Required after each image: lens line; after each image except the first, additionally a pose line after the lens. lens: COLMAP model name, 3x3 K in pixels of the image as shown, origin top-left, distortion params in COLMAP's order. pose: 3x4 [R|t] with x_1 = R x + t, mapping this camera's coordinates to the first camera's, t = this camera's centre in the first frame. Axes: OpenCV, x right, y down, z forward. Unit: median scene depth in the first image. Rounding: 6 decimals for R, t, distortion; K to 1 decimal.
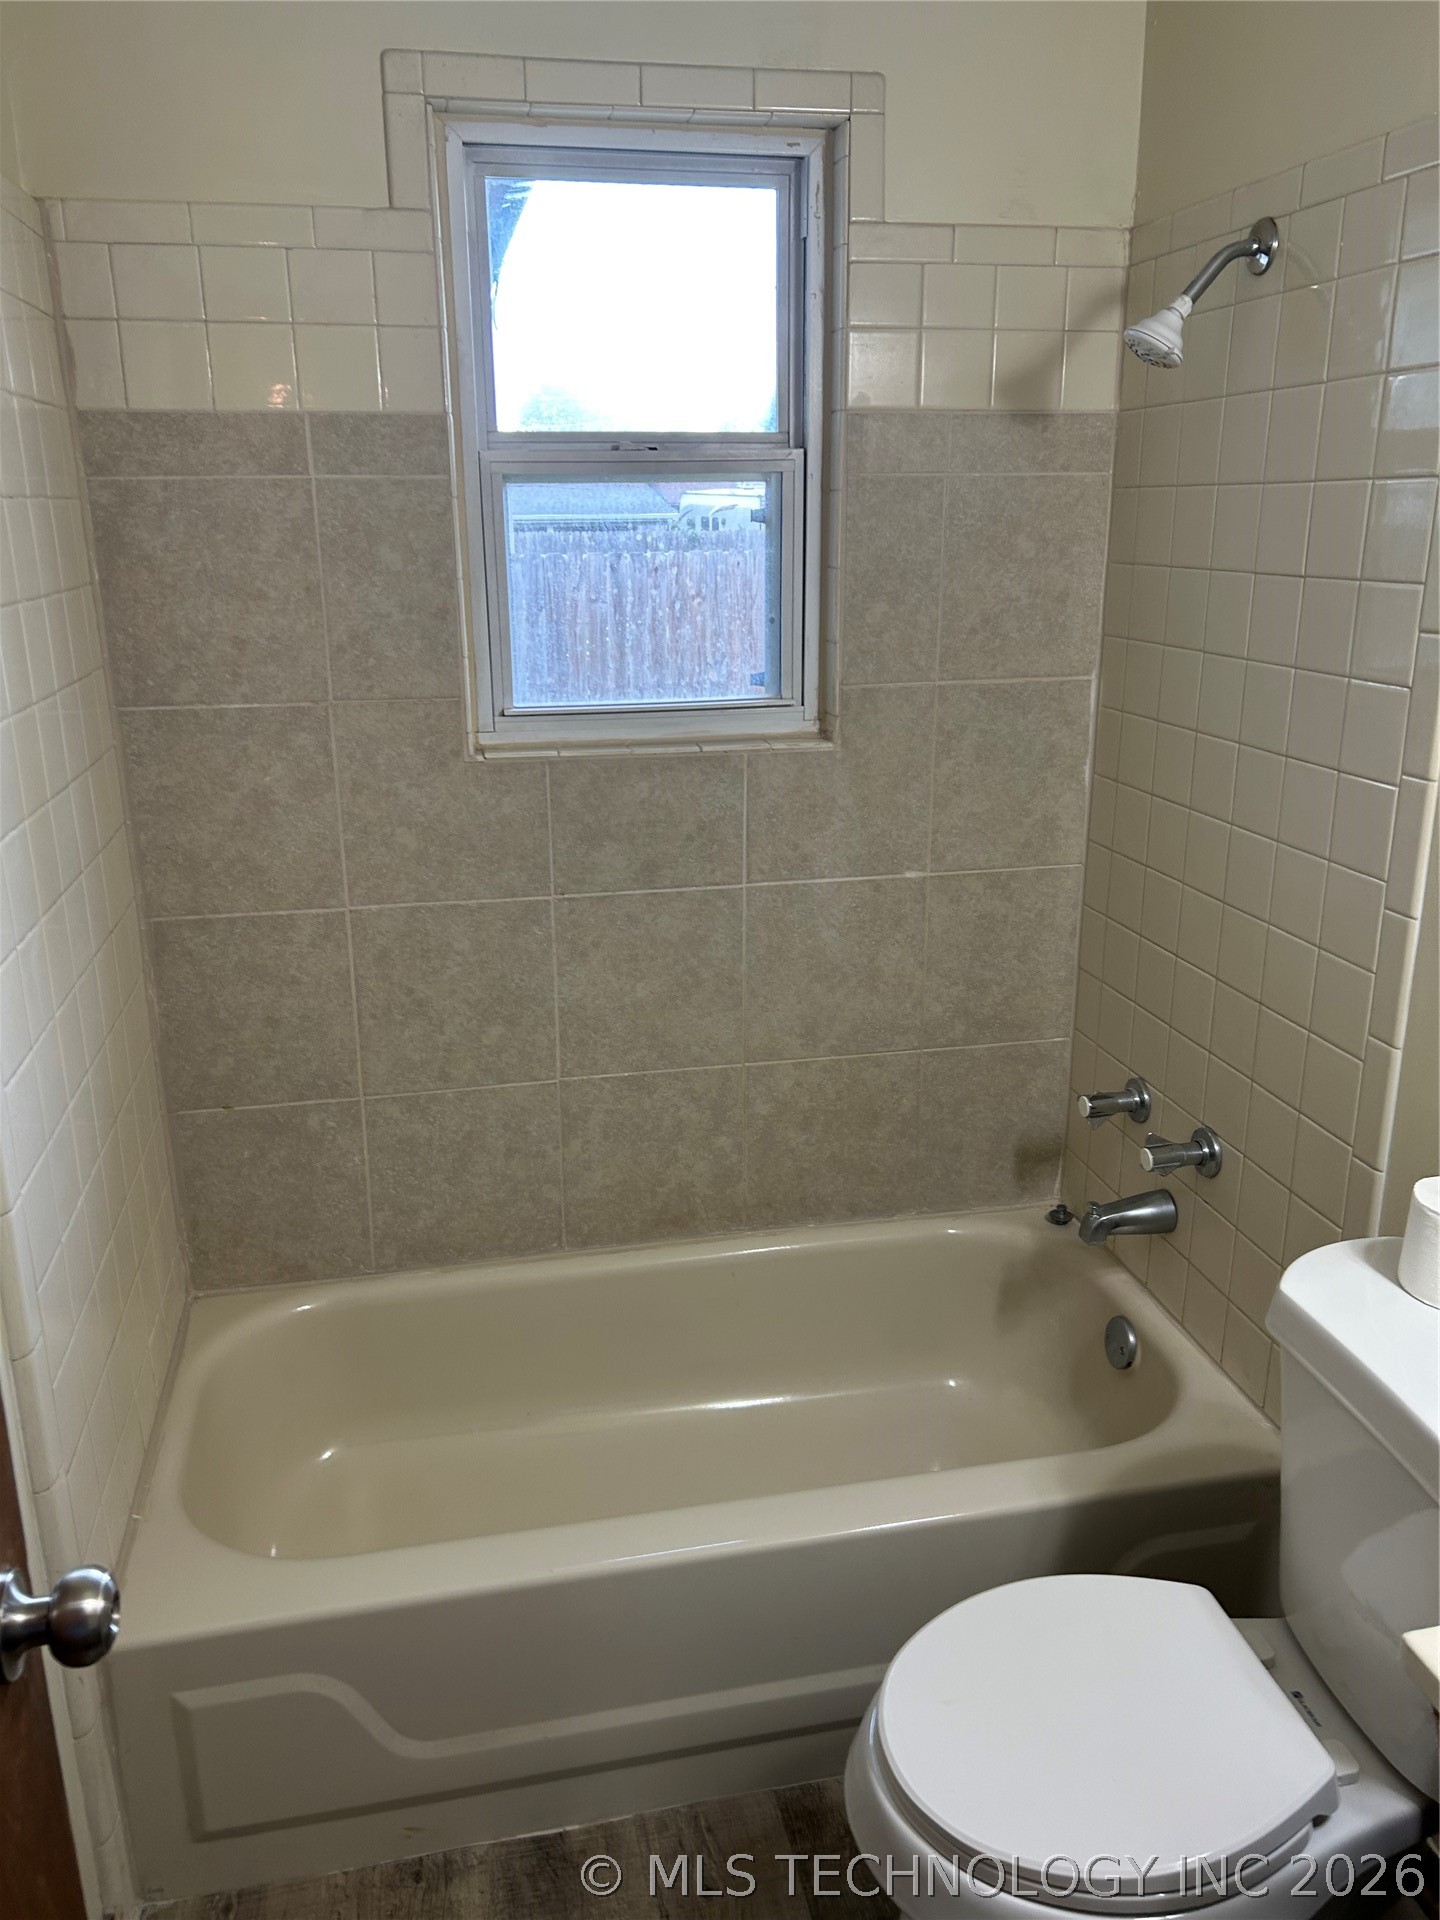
lens RADIAL K [[1443.1, 0, 710.2], [0, 1443.1, 945.4], [0, 0, 1]] dist [0.052732, -0.061997]
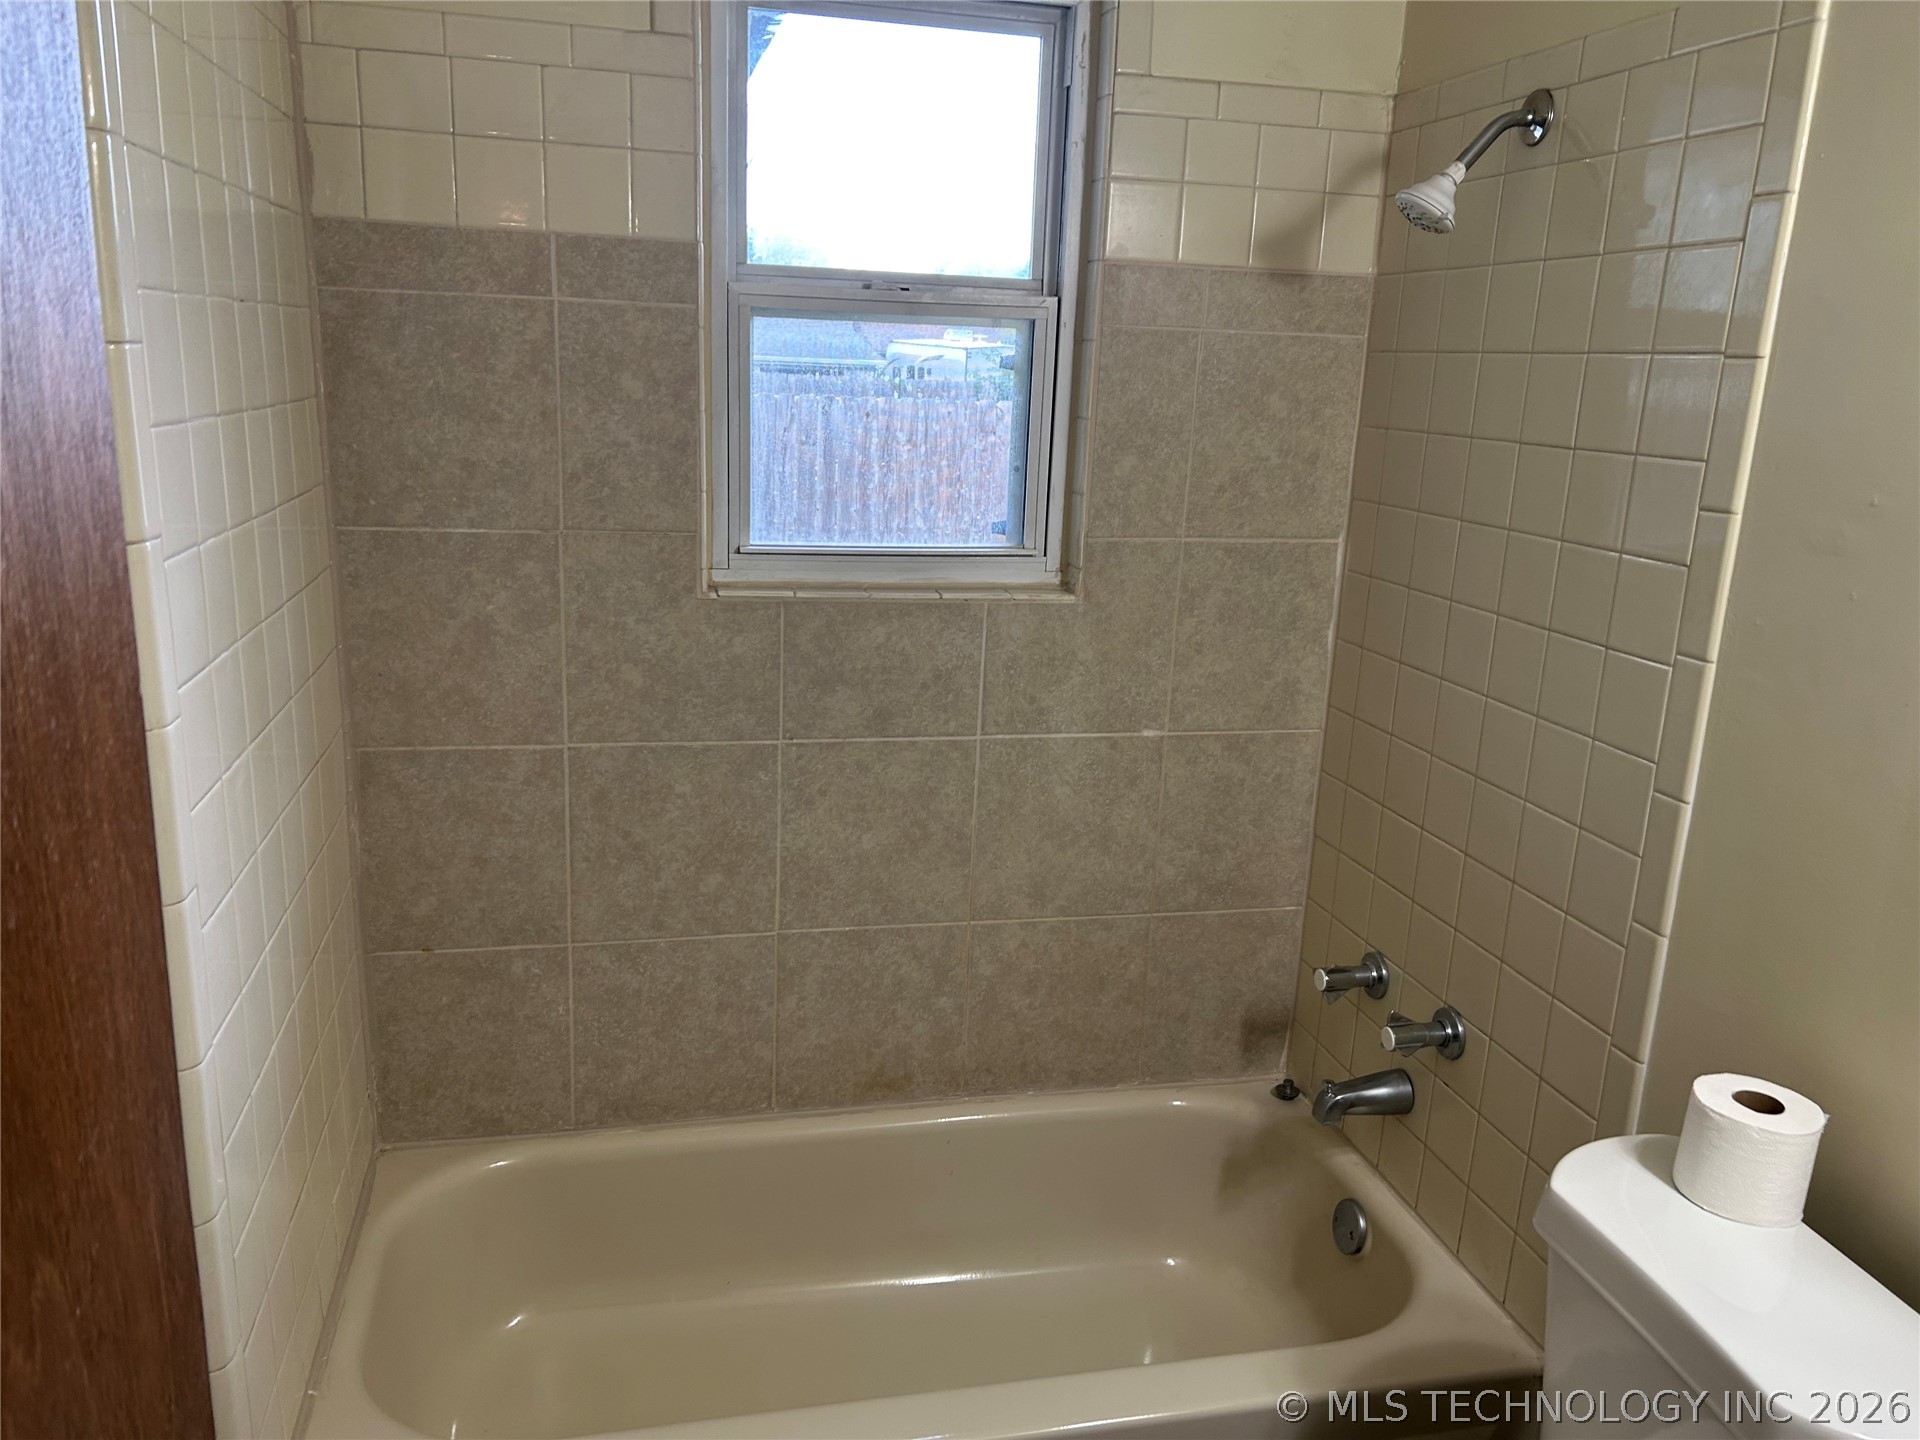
lens RADIAL K [[1443.1, 0, 950.6], [0, 1443.1, 734.9], [0, 0, 1]] dist [0.052732, -0.061997]
pose [[0.998558, 0.040484, 0.035244, -0.031564], [-0.039076, 0.998444, -0.039786, -0.004410], [-0.036800, 0.038351, 0.998586, 0.034799]]
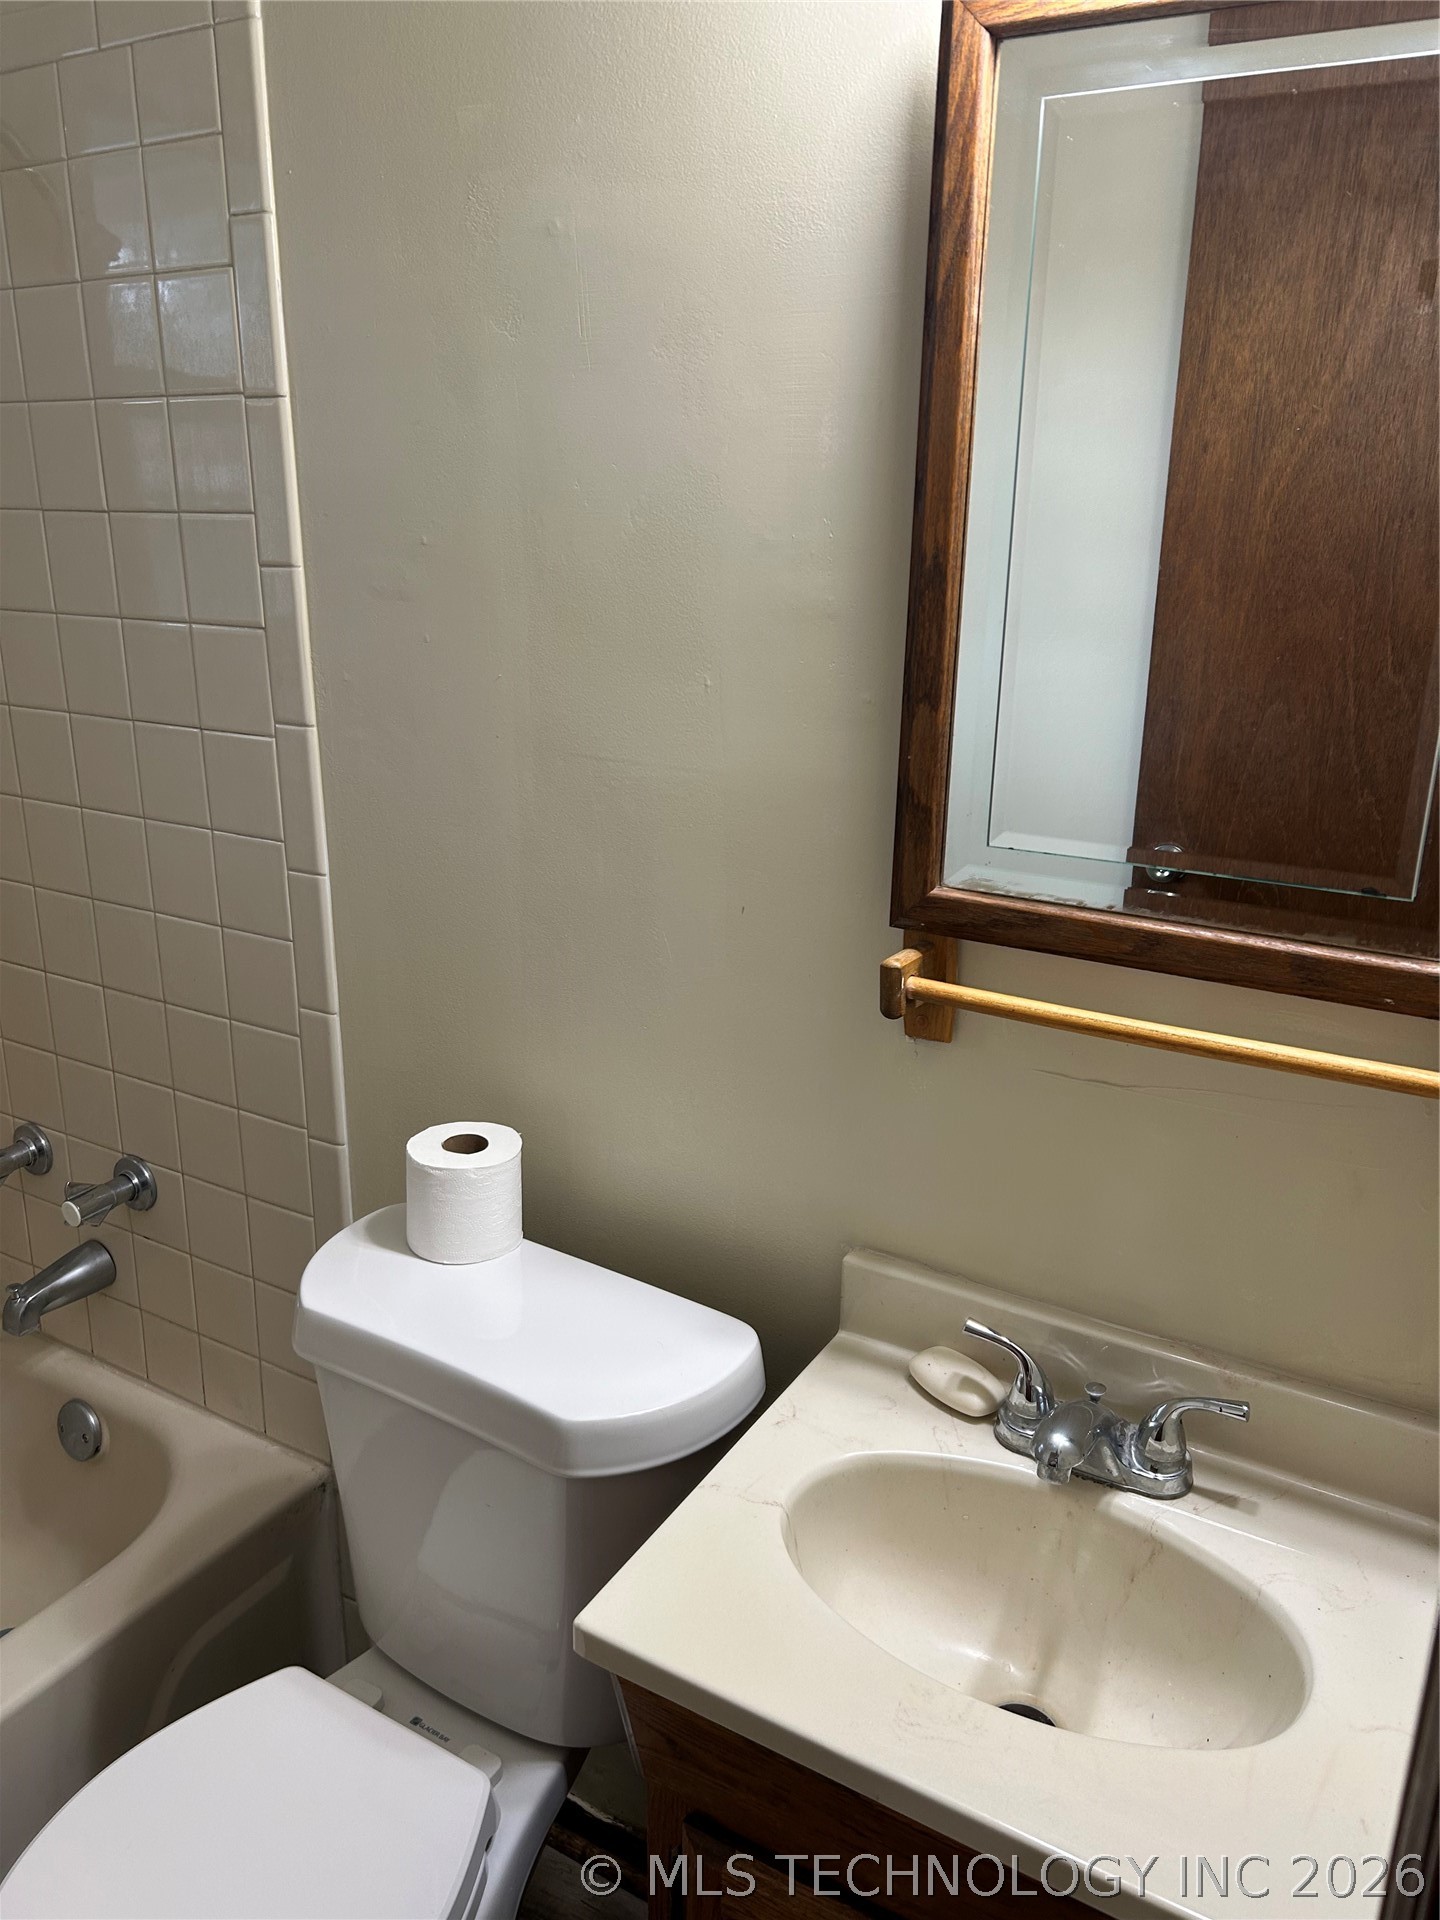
lens RADIAL K [[1443.1, 0, 699.4], [0, 1443.1, 964.0], [0, 0, 1]] dist [0.052732, -0.061997]
pose [[0.678950, -0.207435, 0.704271, -0.016384], [0.198384, 0.975407, 0.096043, -0.002805], [-0.706874, 0.074508, 0.703404, 0.130161]]
